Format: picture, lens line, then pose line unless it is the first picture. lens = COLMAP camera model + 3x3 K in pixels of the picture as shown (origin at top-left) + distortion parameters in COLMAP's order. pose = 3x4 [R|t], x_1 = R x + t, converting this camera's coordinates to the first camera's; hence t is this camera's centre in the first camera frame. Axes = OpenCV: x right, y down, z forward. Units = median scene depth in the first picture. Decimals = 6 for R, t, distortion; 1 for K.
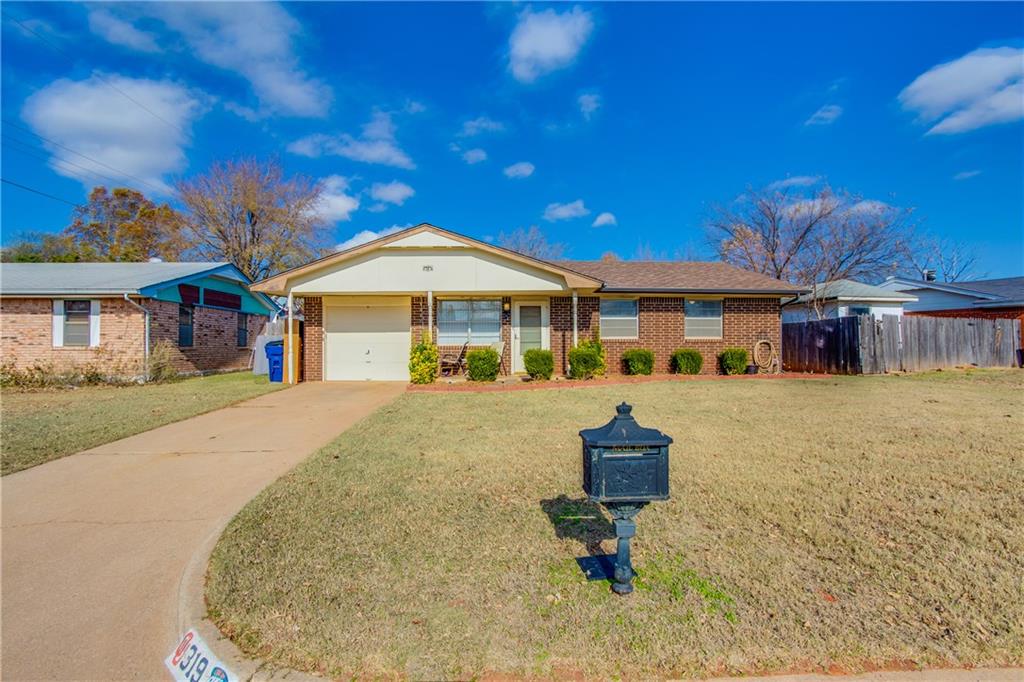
lens RADIAL K [[469.7, 0, 496.7], [0, 469.7, 341.3], [0, 0, 1]] dist [-0.015131, -0.000198]
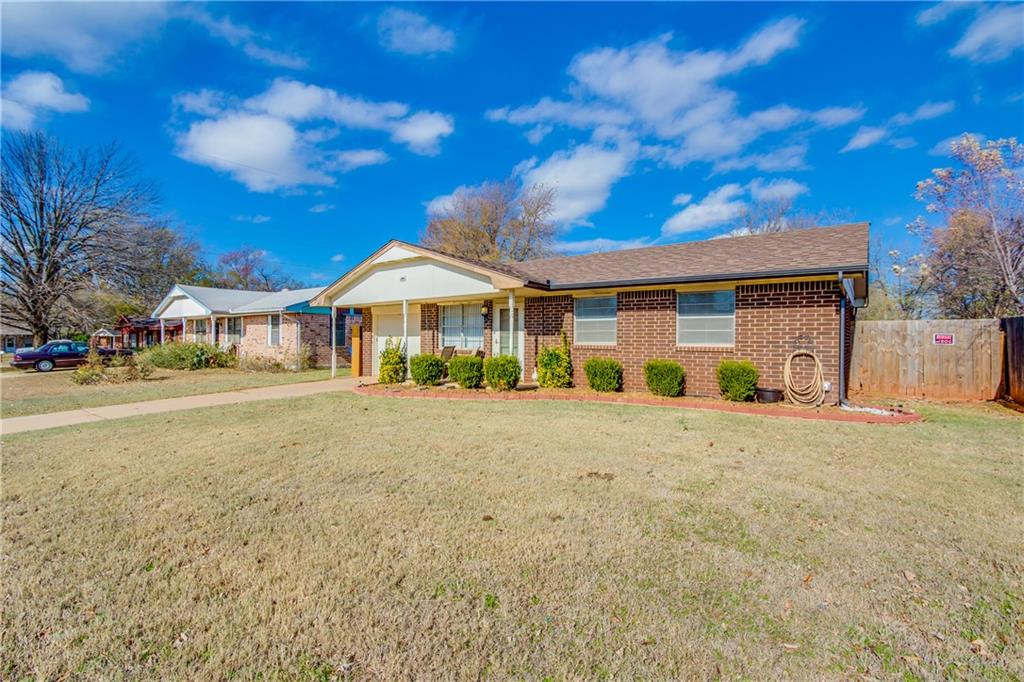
lens RADIAL K [[469.7, 0, 496.7], [0, 469.7, 341.3], [0, 0, 1]] dist [-0.015131, -0.000198]
pose [[0.770903, 0.008454, -0.636897, 0.651890], [0.000090, 0.999910, 0.013382, -0.022598], [0.636953, -0.010374, 0.770833, 0.262786]]
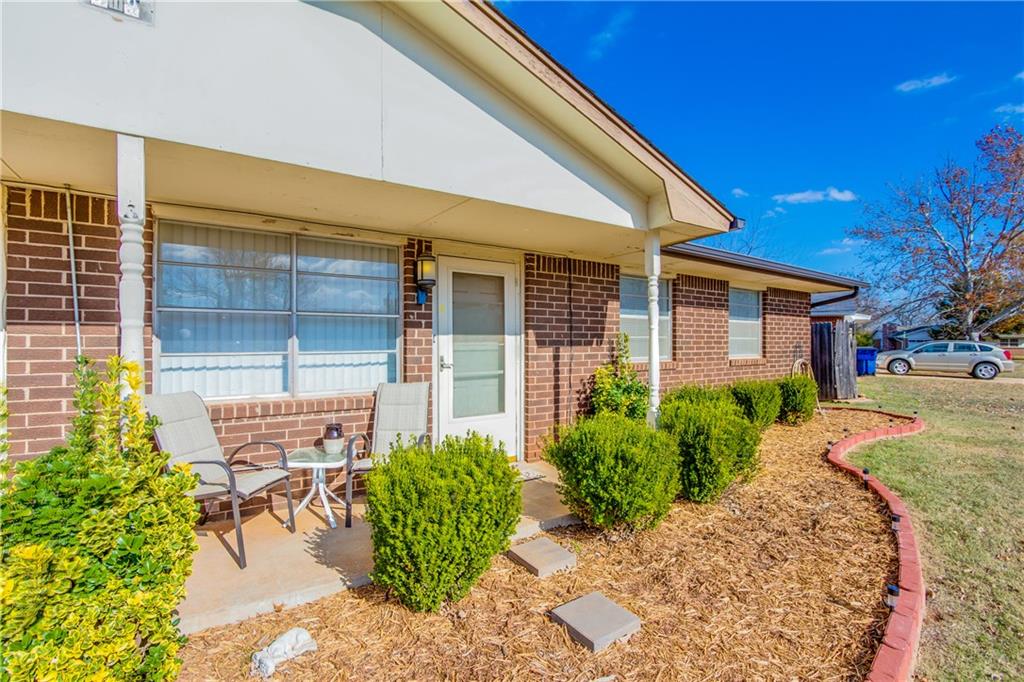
lens RADIAL K [[469.7, 0, 496.7], [0, 469.7, 341.3], [0, 0, 1]] dist [-0.015131, -0.000198]
pose [[0.849097, 0.002659, 0.528230, -0.102838], [-0.007898, 0.999939, 0.007662, -0.028335], [-0.528178, -0.010678, 0.849067, 0.696225]]
